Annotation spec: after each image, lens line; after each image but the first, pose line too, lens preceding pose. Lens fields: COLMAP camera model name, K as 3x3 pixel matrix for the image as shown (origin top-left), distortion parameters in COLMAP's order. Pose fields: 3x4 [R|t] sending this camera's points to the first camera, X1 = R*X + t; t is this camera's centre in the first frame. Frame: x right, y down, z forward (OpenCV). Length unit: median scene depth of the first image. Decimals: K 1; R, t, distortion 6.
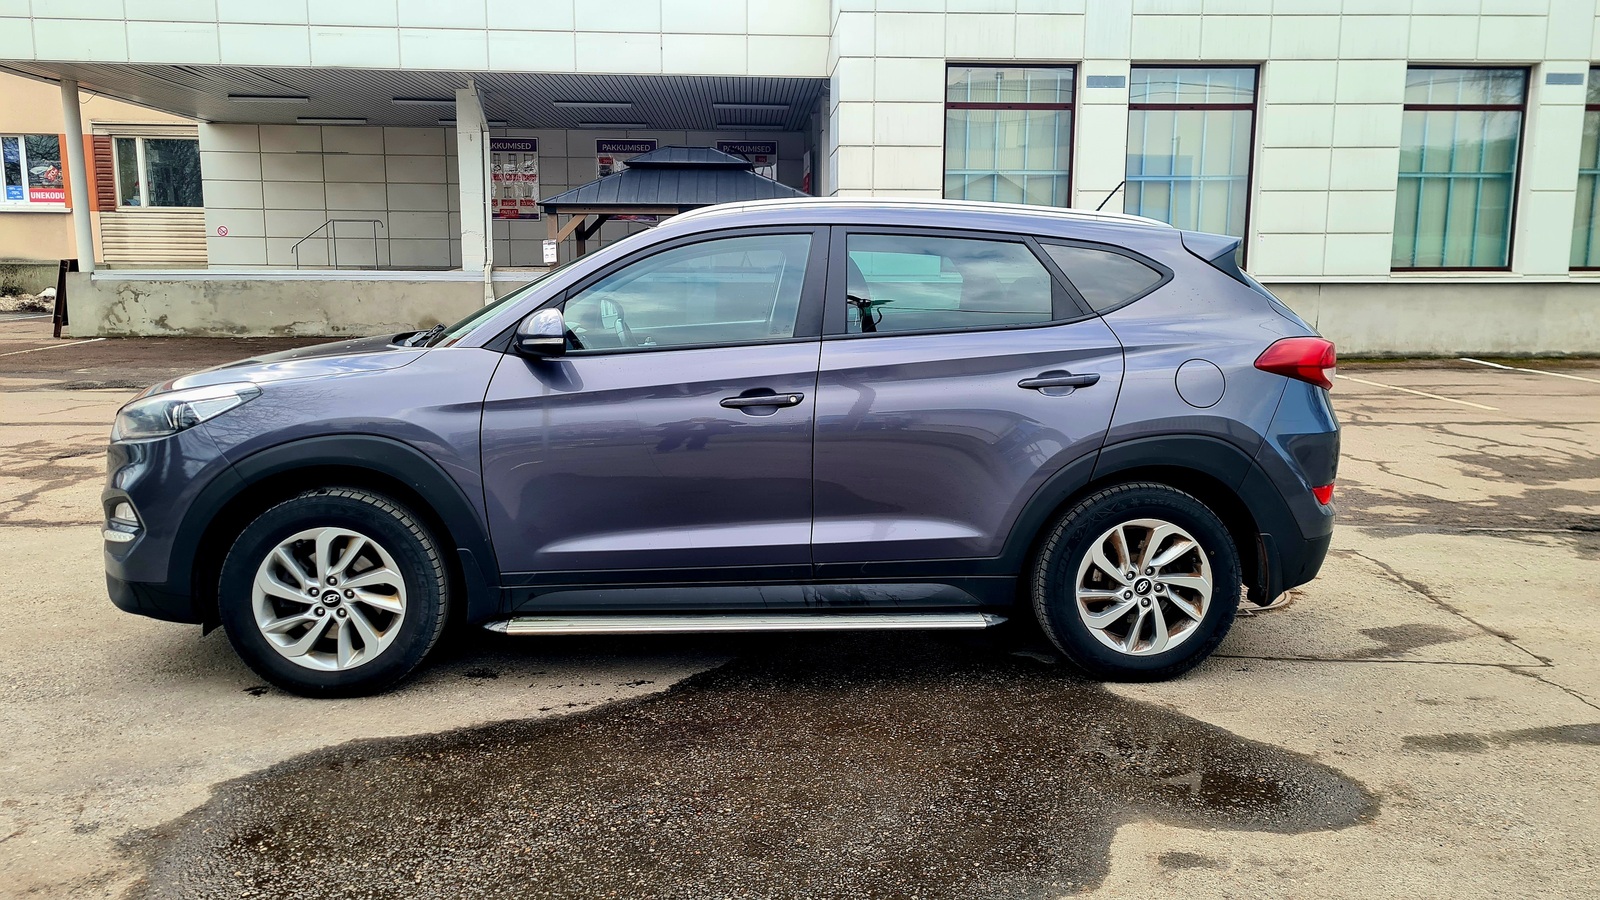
lens RADIAL K [[1203.6, 0, 798.1], [0, 1203.6, 444.9], [0, 0, 1]] dist [0.042778, -0.011707]
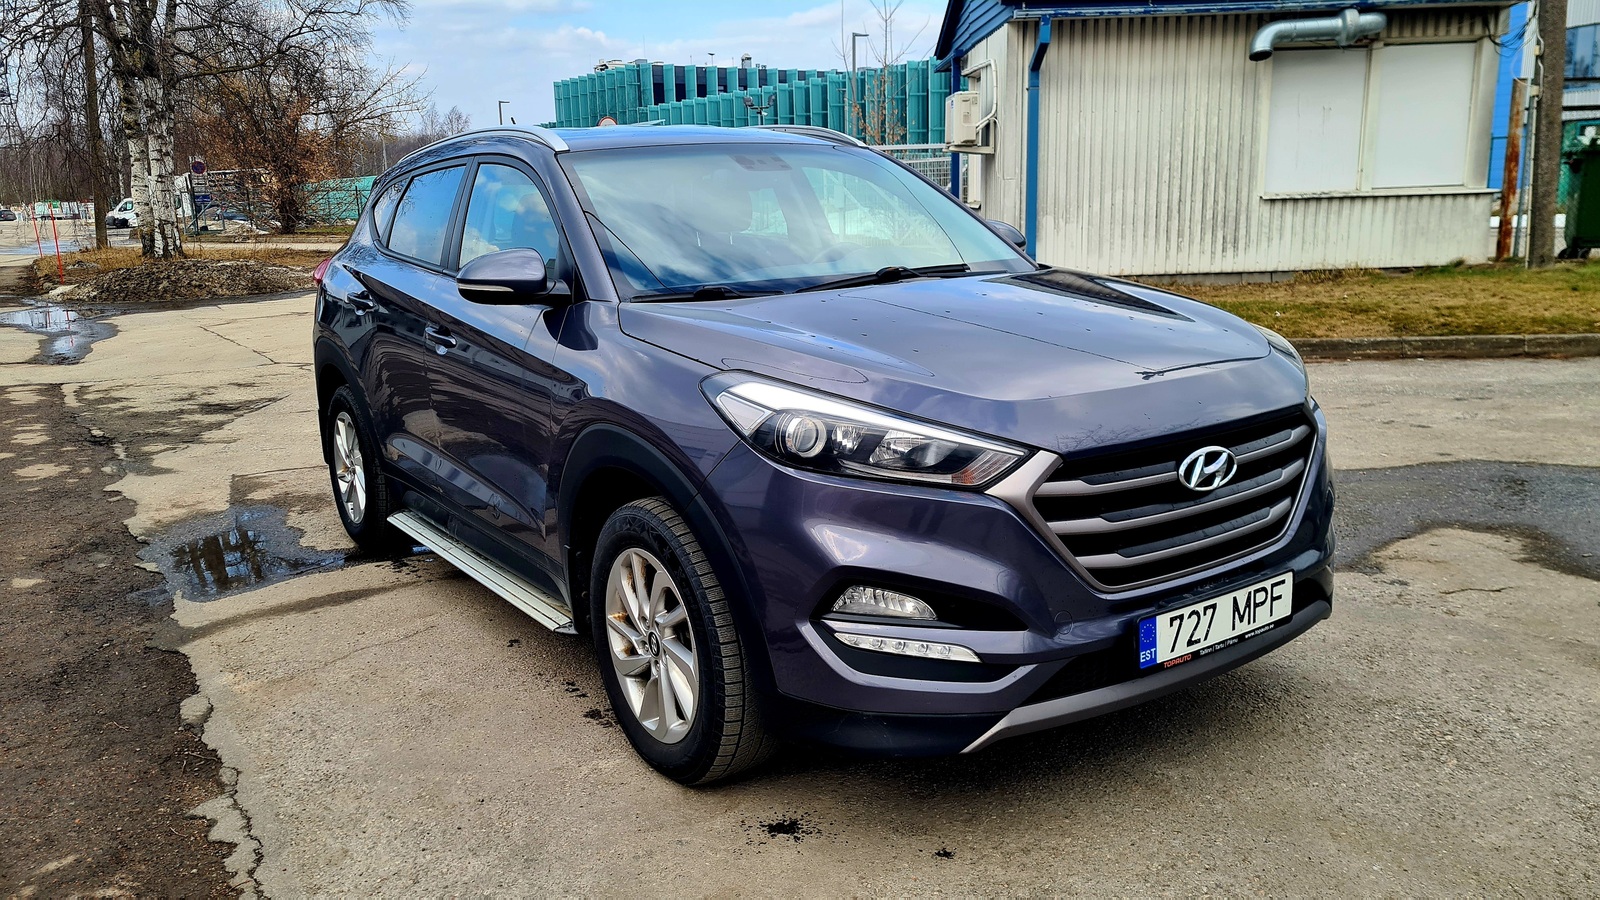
lens RADIAL K [[1203.6, 0, 796.6], [0, 1203.6, 451.5], [0, 0, 1]] dist [0.042778, -0.011707]
pose [[-0.496219, -0.175452, 0.850284, -0.868788], [0.150168, 0.947261, 0.283100, -0.199630], [-0.855112, 0.268165, -0.443702, 1.348700]]
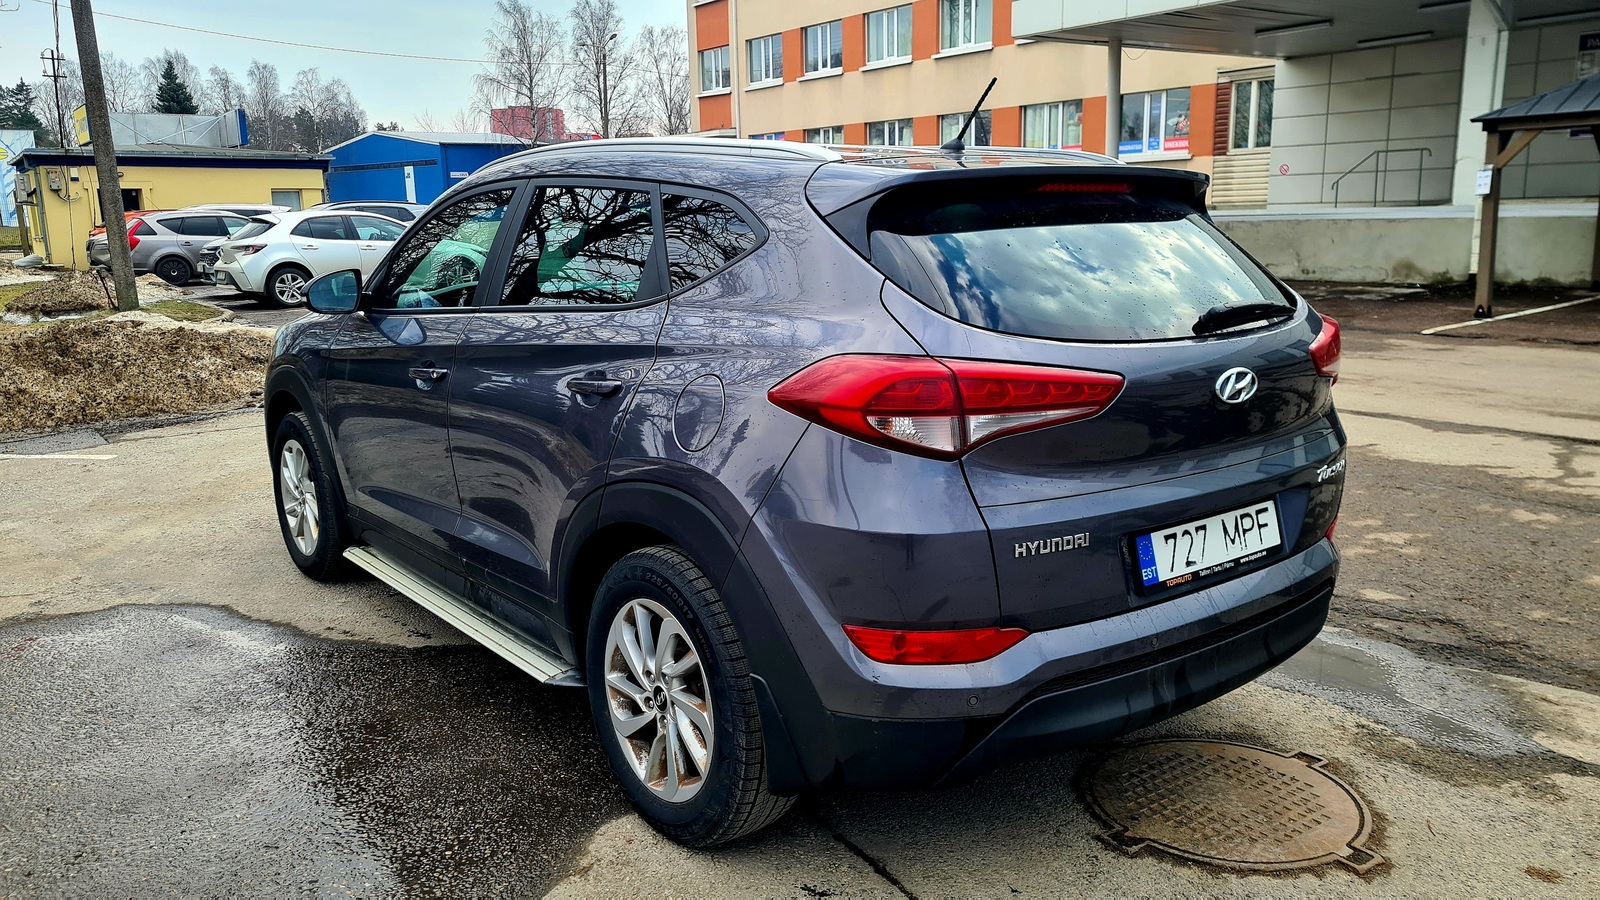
lens RADIAL K [[1203.6, 0, 788.5], [0, 1203.6, 452.2], [0, 0, 1]] dist [0.042778, -0.011707]
pose [[0.558832, 0.149375, -0.815717, 0.732129], [-0.102025, 0.988555, 0.111130, -0.087295], [0.822981, 0.021120, 0.567676, 0.570982]]
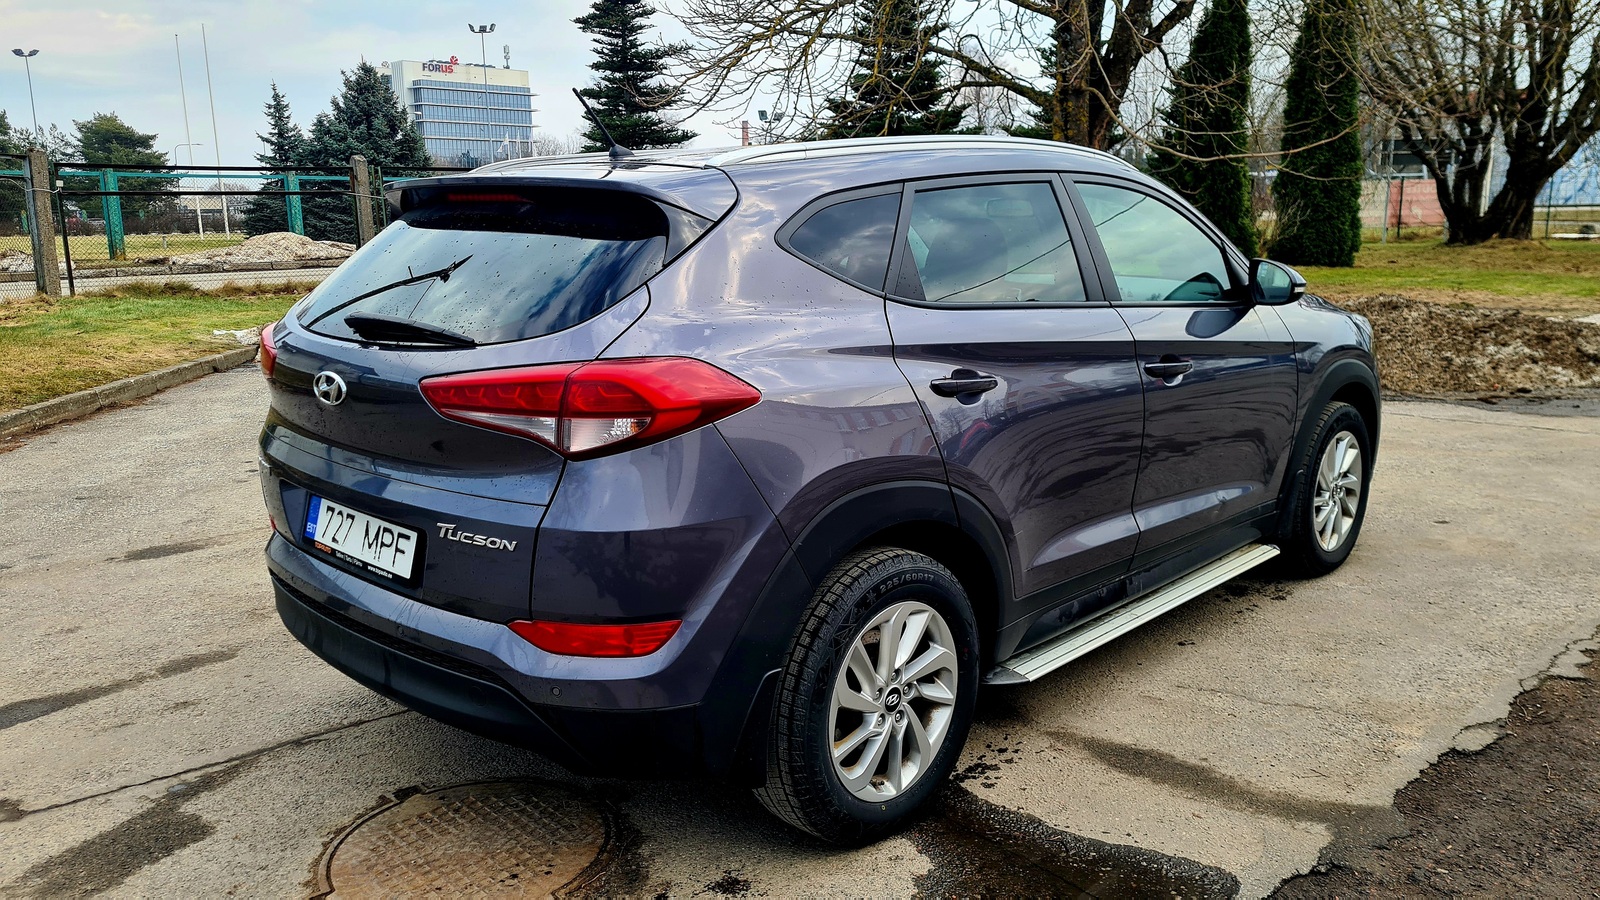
lens RADIAL K [[1203.6, 0, 793.6], [0, 1203.6, 445.5], [0, 0, 1]] dist [0.042778, -0.011707]
pose [[-0.752968, 0.128770, -0.645335, 0.611412], [-0.088958, 0.951748, 0.293706, -0.234558], [0.652017, 0.278558, -0.705180, 1.564838]]
